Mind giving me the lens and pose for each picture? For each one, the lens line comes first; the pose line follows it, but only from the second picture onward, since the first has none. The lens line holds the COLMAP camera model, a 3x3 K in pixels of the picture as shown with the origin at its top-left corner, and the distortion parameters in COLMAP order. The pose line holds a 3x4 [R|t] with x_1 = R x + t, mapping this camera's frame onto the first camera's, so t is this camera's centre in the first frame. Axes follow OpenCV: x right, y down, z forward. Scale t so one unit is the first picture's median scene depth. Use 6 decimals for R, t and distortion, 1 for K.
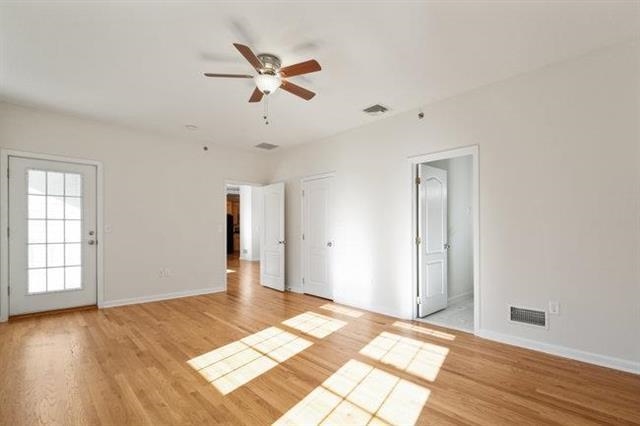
lens RADIAL K [[303.1, 0, 323.1], [0, 303.1, 213.8], [0, 0, 1]] dist [-0.001056, -0.000363]
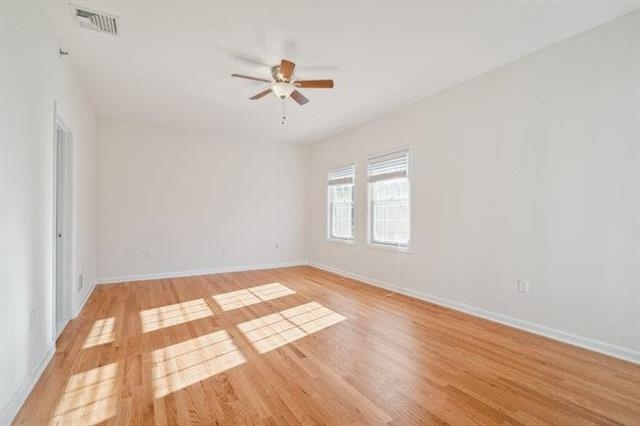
lens RADIAL K [[303.1, 0, 323.1], [0, 303.1, 213.8], [0, 0, 1]] dist [-0.001056, -0.000363]
pose [[-0.975677, 0.006917, 0.219105, -0.638160], [-0.002368, 0.999111, -0.042088, 0.110460], [-0.219201, -0.041583, -0.974793, 2.275401]]
